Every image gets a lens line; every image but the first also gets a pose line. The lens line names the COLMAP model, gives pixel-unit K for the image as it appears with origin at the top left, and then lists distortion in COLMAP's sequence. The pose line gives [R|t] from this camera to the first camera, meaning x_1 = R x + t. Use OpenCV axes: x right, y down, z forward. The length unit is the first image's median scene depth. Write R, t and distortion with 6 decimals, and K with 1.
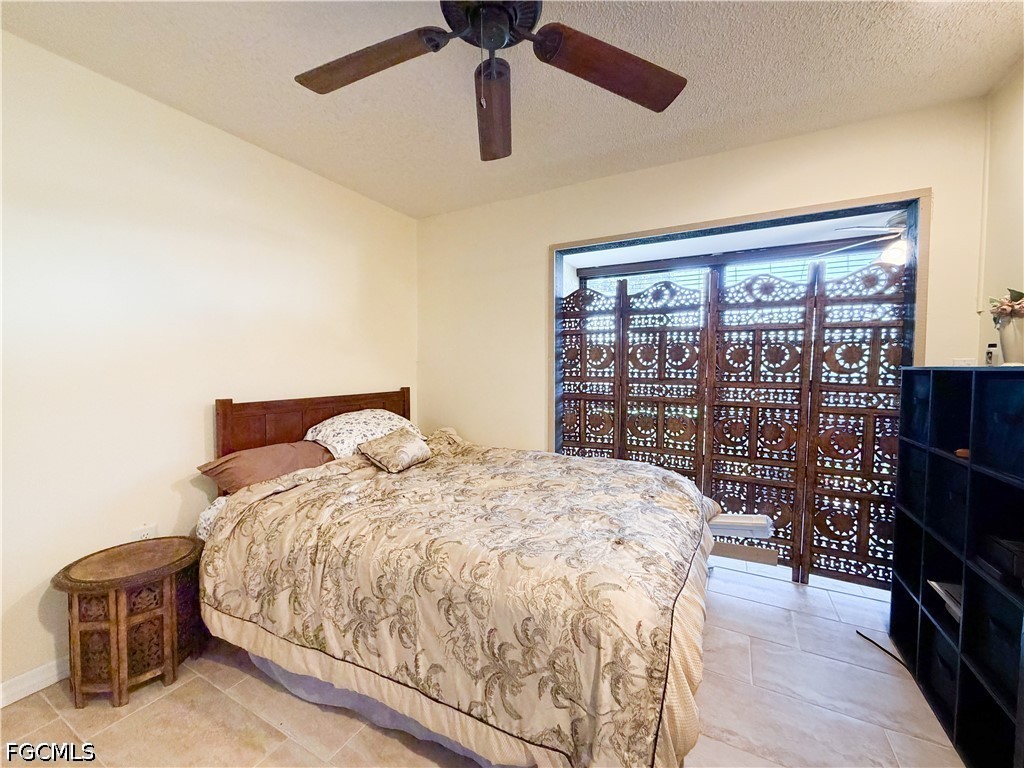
lens RADIAL K [[409.0, 0, 511.7], [0, 409.0, 384.6], [0, 0, 1]] dist [-0.003133, 0.000104]
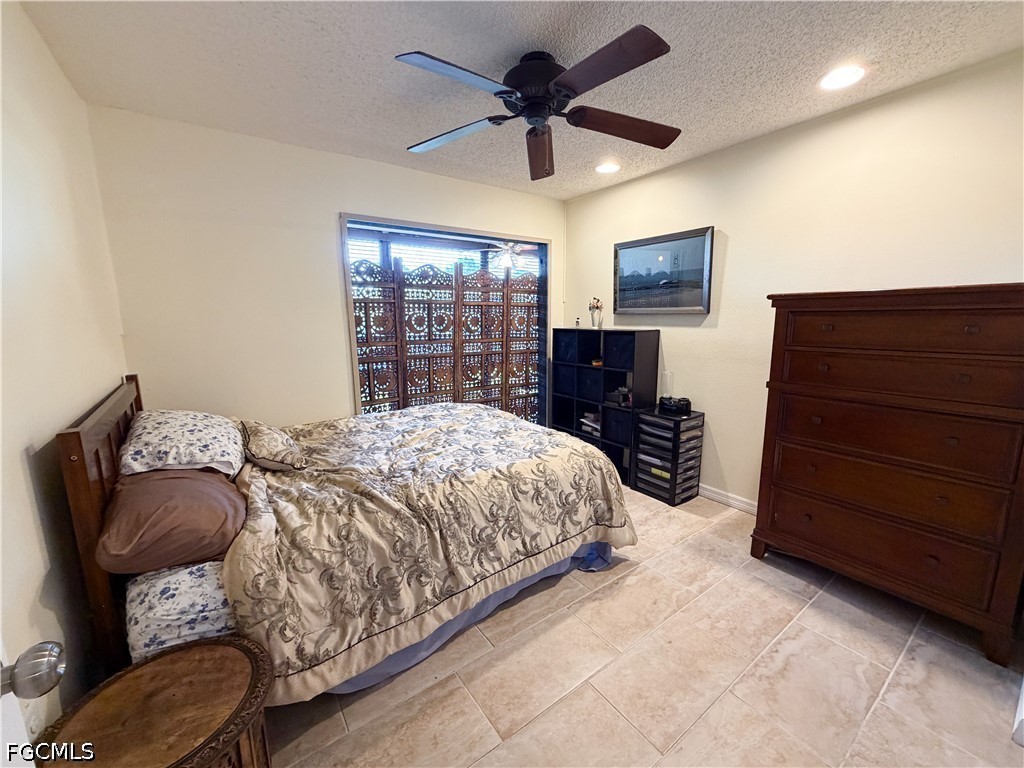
lens RADIAL K [[409.0, 0, 511.1], [0, 409.0, 383.1], [0, 0, 1]] dist [-0.003133, 0.000104]
pose [[0.434095, -0.154829, 0.887462, -0.856862], [0.047047, 0.987672, 0.149299, -0.073373], [-0.899638, -0.023057, 0.436028, 0.226259]]
